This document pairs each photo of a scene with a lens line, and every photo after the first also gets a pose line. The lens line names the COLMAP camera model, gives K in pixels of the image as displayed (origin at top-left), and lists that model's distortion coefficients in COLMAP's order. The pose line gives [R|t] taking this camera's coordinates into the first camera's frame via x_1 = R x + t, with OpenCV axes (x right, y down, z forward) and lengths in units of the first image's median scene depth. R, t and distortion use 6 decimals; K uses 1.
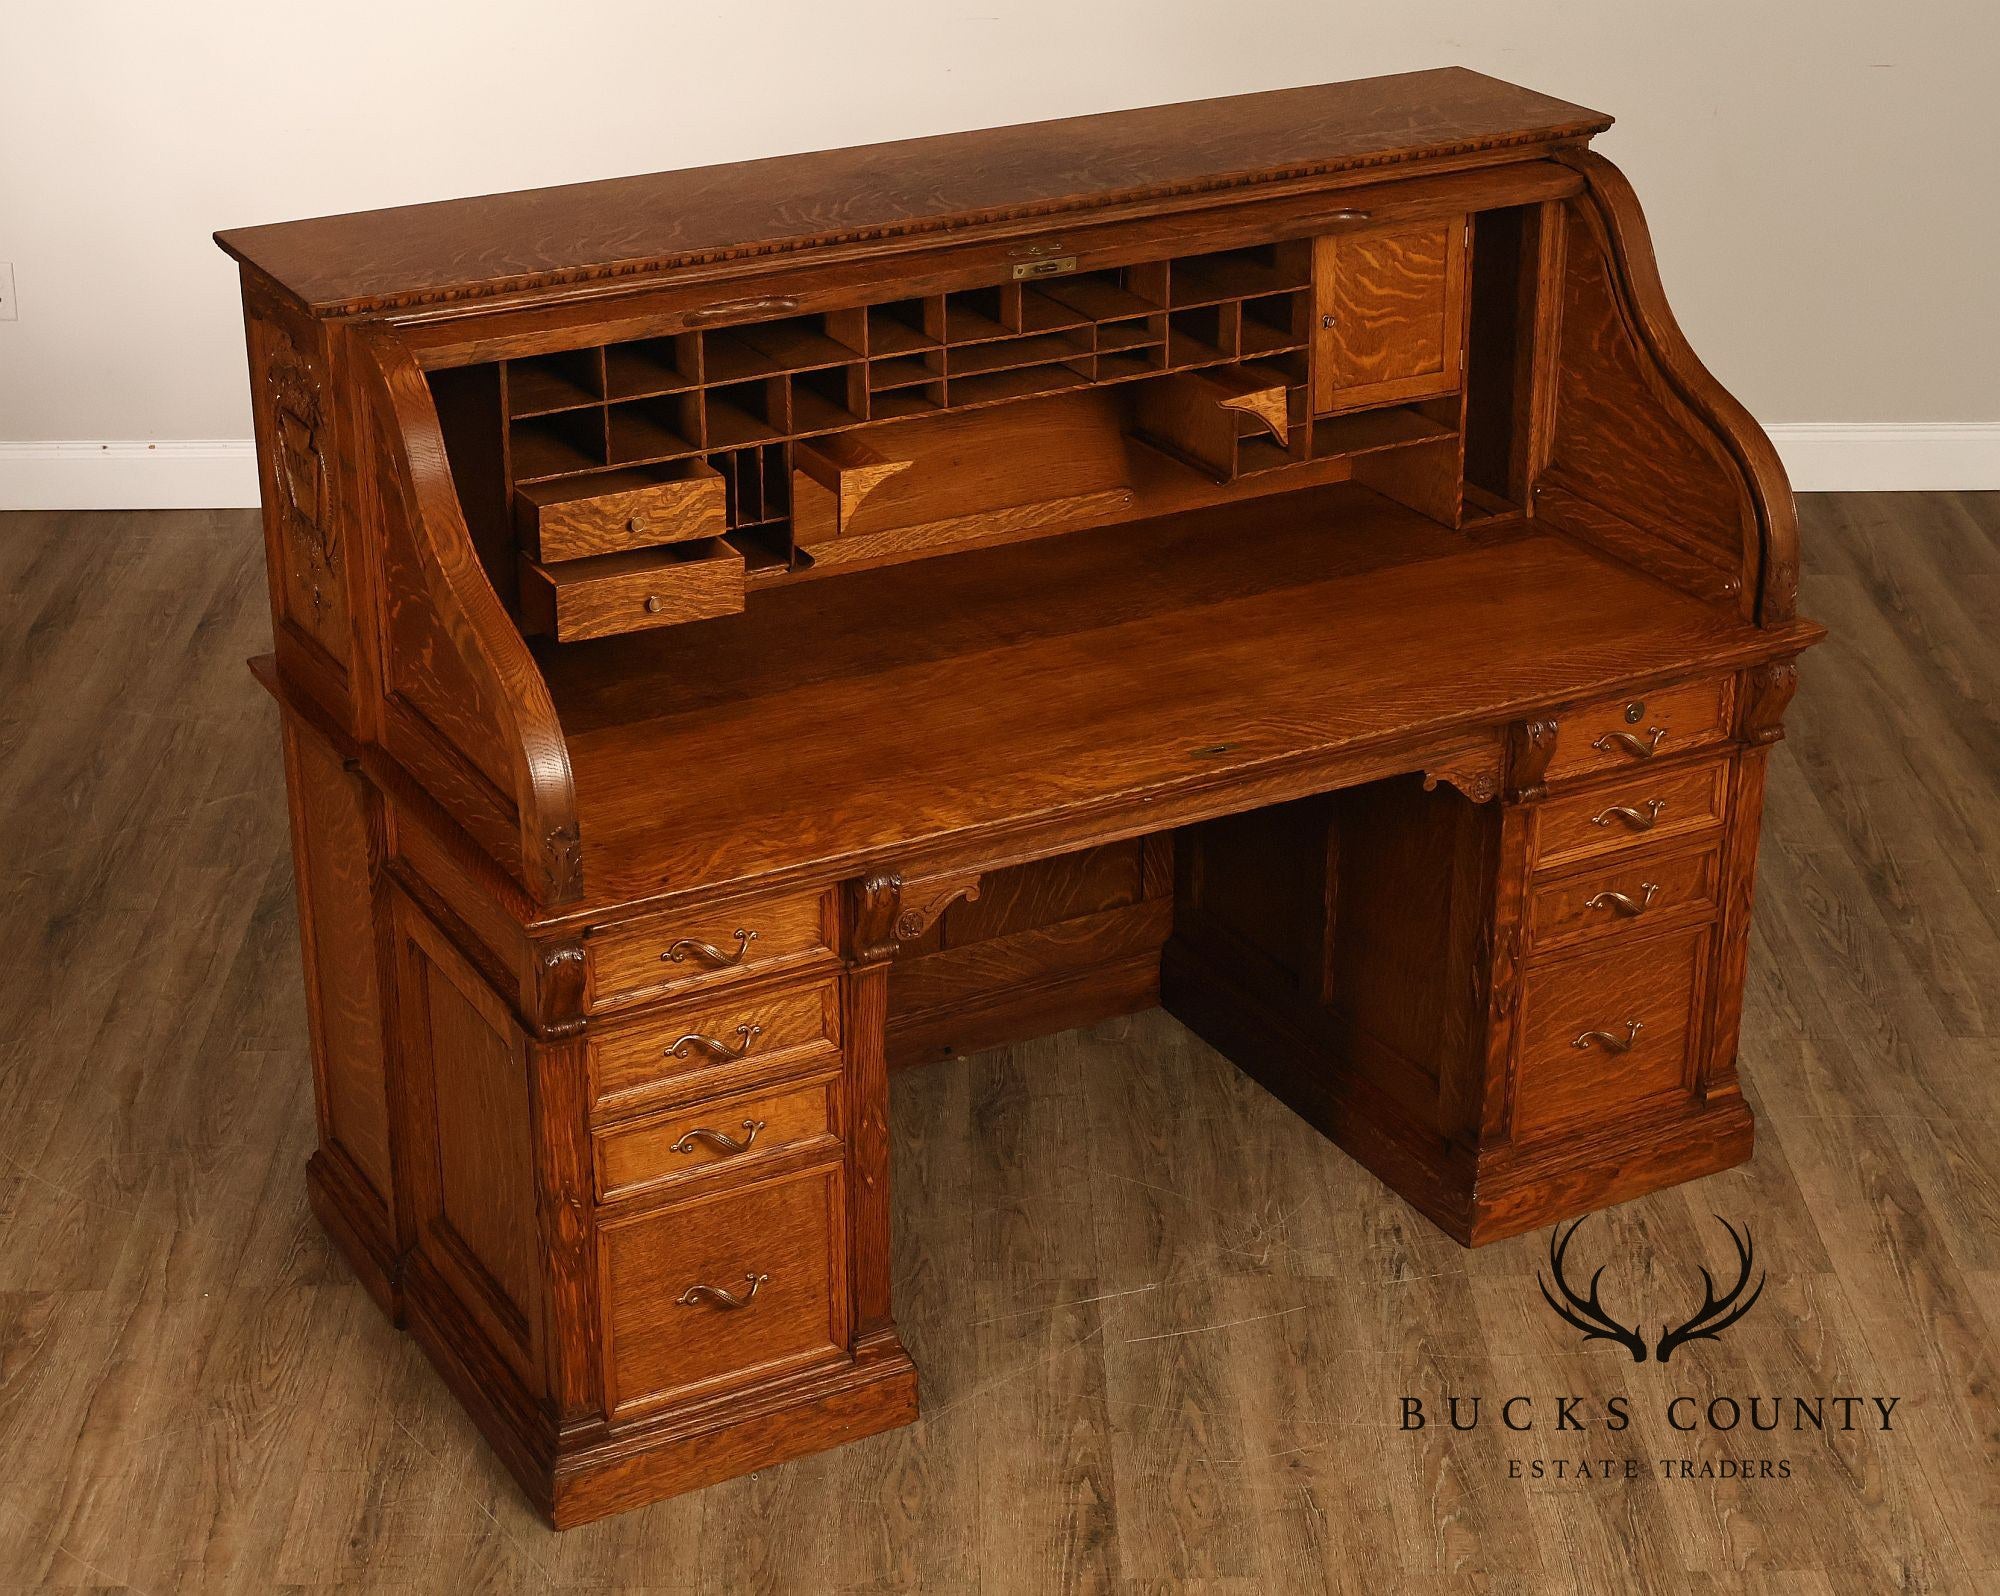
lens RADIAL K [[3589.2, 0, 1005.2], [0, 3589.2, 772.8], [0, 0, 1]] dist [0.000734, 0.031254]
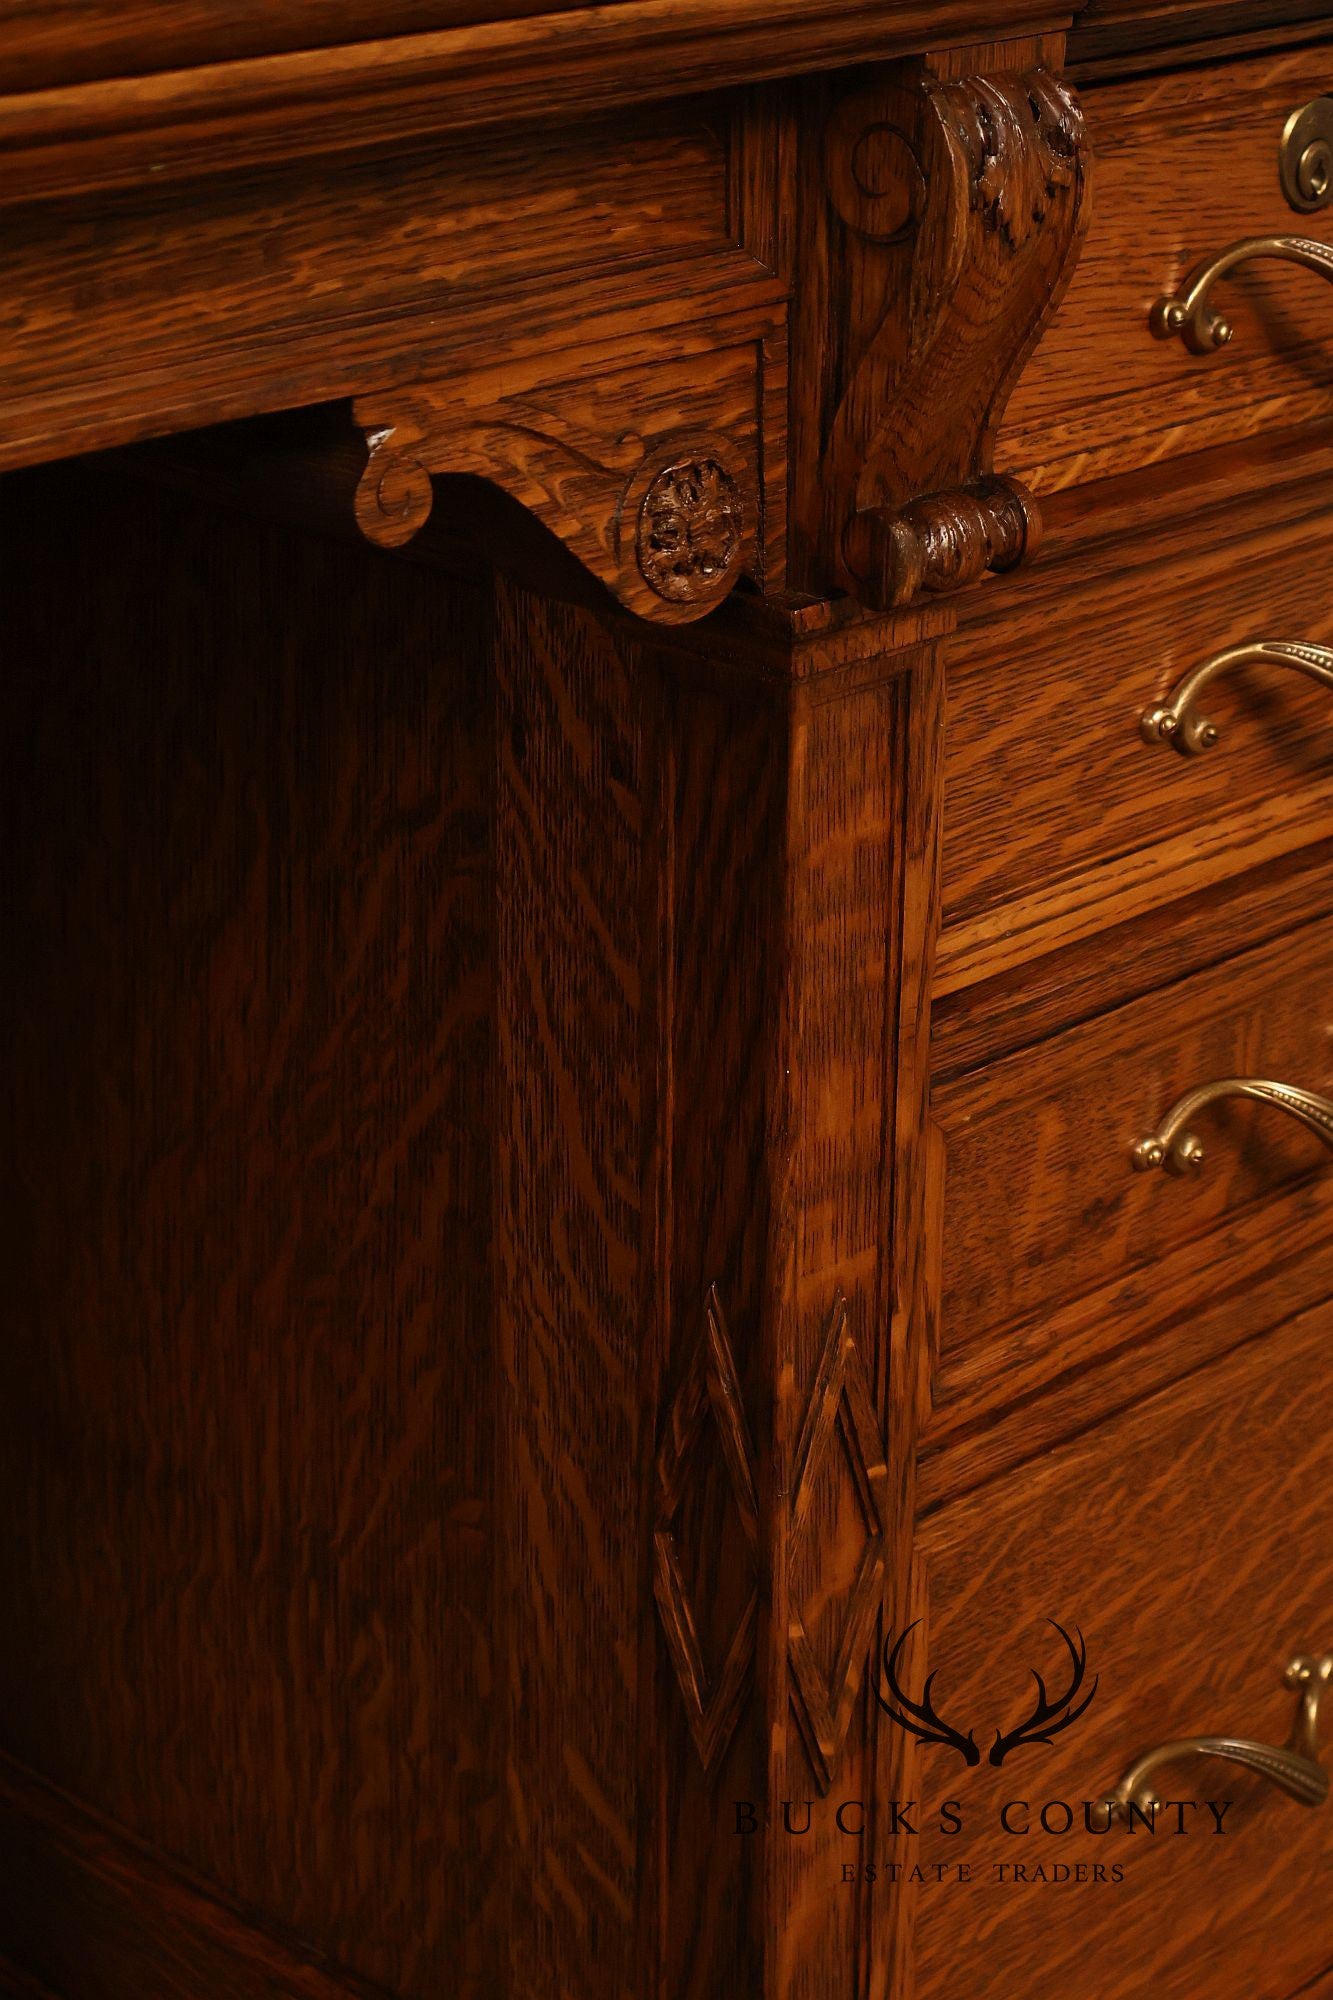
lens RADIAL K [[3996.1, 0, 666.5], [0, 3996.1, 1000.0], [0, 0, 1]] dist [-0.012503, 0.210738]
pose [[0.958215, -0.107056, 0.265262, 0.082720], [0.114045, 0.993414, -0.011039, 0.029630], [-0.262333, 0.040829, 0.964113, 0.850253]]
